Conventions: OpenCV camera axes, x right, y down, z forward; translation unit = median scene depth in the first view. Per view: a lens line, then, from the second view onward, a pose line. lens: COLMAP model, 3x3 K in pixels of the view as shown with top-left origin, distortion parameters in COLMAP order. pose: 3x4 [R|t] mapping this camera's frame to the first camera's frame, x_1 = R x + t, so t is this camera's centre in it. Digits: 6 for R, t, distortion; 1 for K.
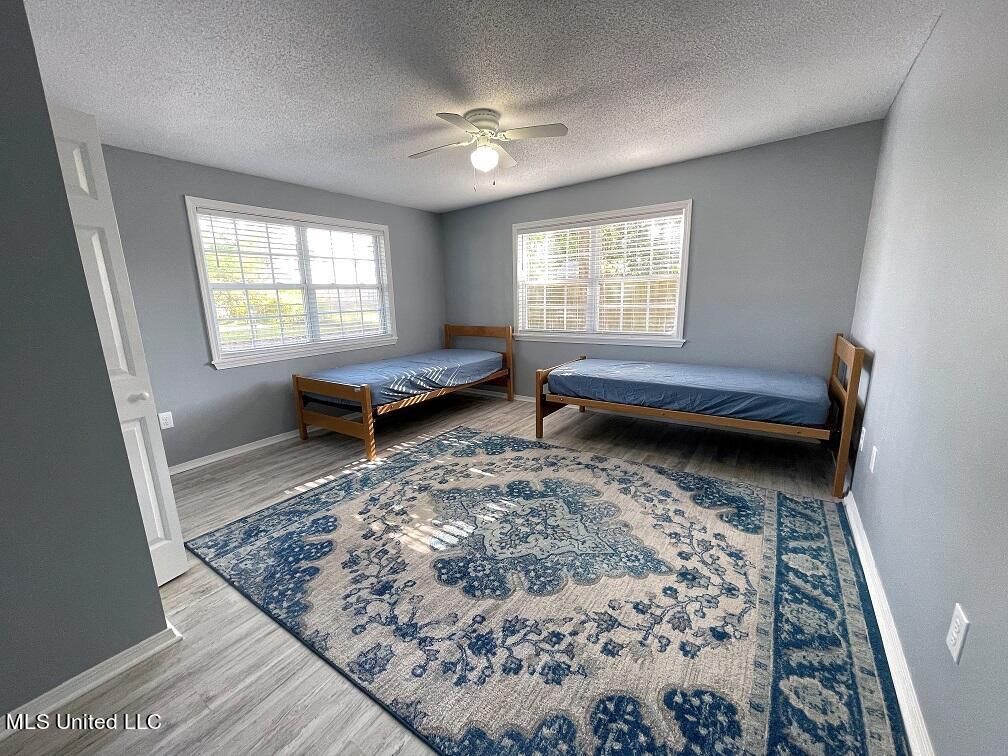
lens RADIAL K [[407.6, 0, 501.0], [0, 407.6, 379.9], [0, 0, 1]] dist [-0.010070, 0.006366]
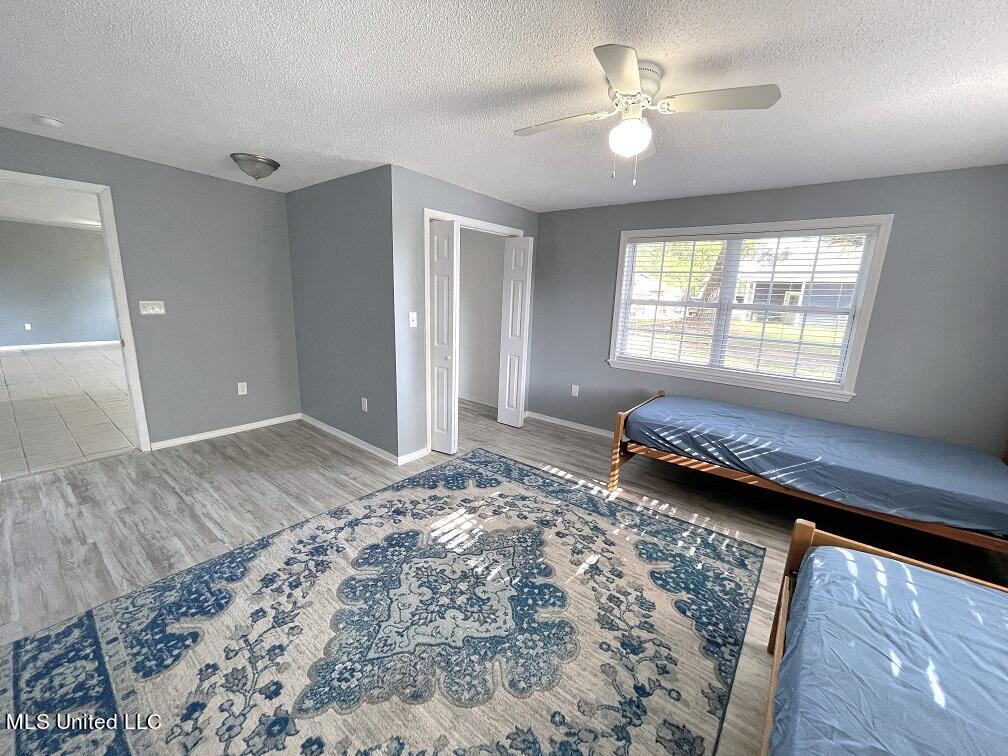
lens RADIAL K [[407.6, 0, 501.0], [0, 407.6, 379.9], [0, 0, 1]] dist [-0.010070, 0.006366]
pose [[-0.074015, 0.239962, -0.967957, 0.846608], [-0.237118, 0.938548, 0.250803, -0.337014], [0.968657, 0.248083, -0.012568, 1.058763]]
